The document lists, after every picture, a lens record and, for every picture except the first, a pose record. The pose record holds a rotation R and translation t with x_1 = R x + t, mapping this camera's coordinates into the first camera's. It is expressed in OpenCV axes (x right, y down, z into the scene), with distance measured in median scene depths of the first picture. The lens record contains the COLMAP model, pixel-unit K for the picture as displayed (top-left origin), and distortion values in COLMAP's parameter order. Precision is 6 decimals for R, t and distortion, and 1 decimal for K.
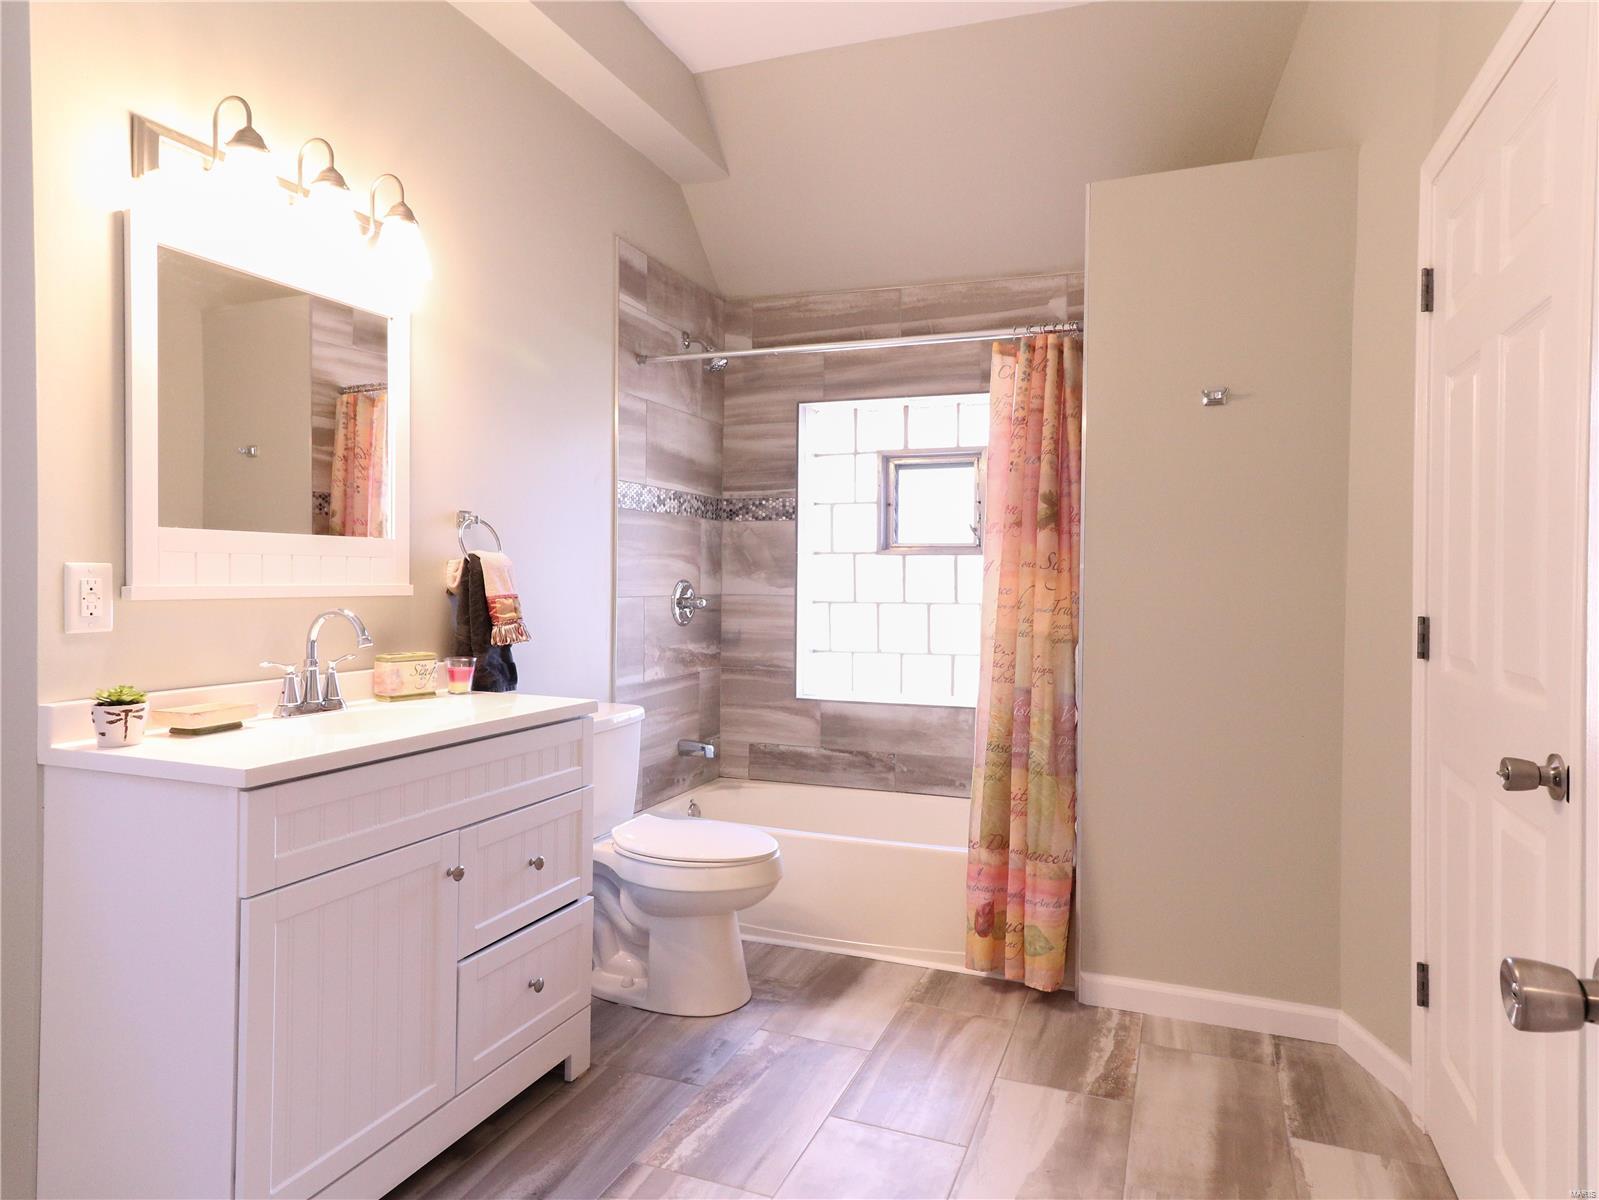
lens RADIAL K [[1089.3, 0, 842.2], [0, 1089.3, 583.0], [0, 0, 1]] dist [0.038866, 0.003366]
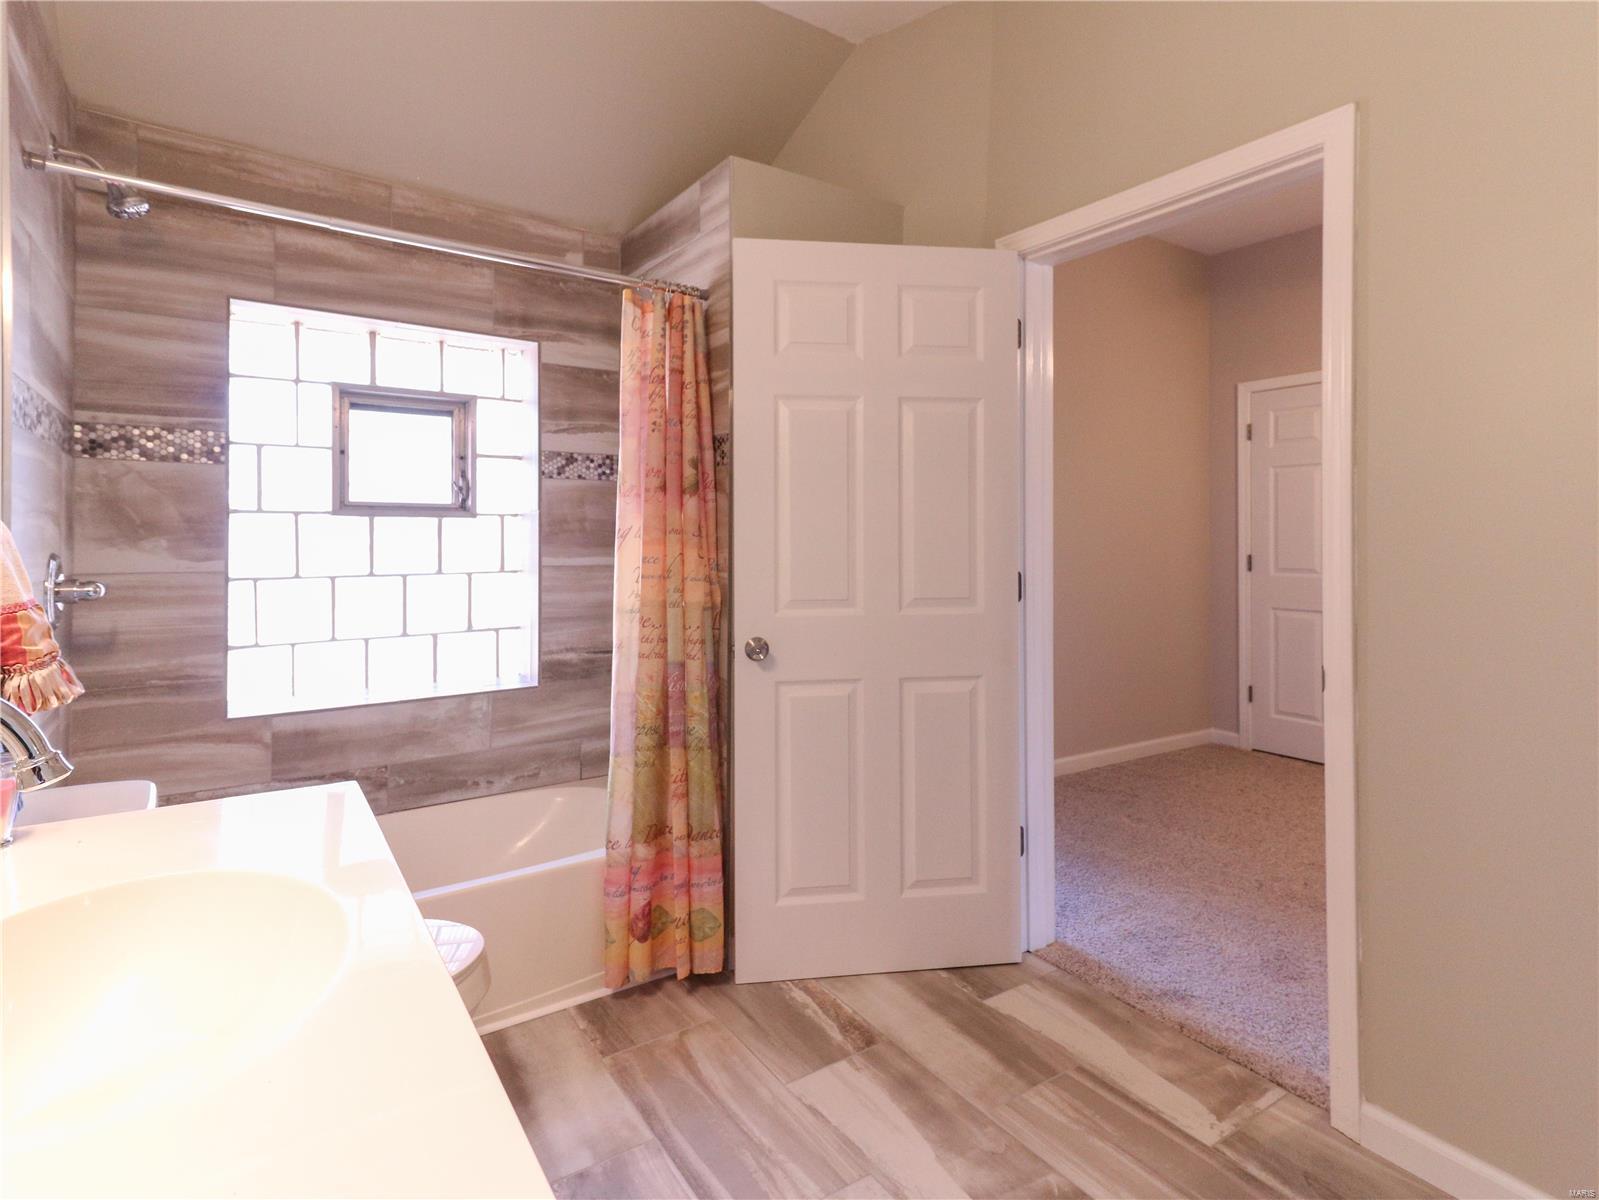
lens RADIAL K [[859.4, 0, 922.3], [0, 859.4, 532.9], [0, 0, 1]] dist [0.037904, -0.002044]
pose [[0.554579, 0.001025, 0.832130, -0.289444], [0.004419, 0.999982, -0.004177, -0.009960], [-0.832119, 0.005994, 0.554564, 0.345317]]
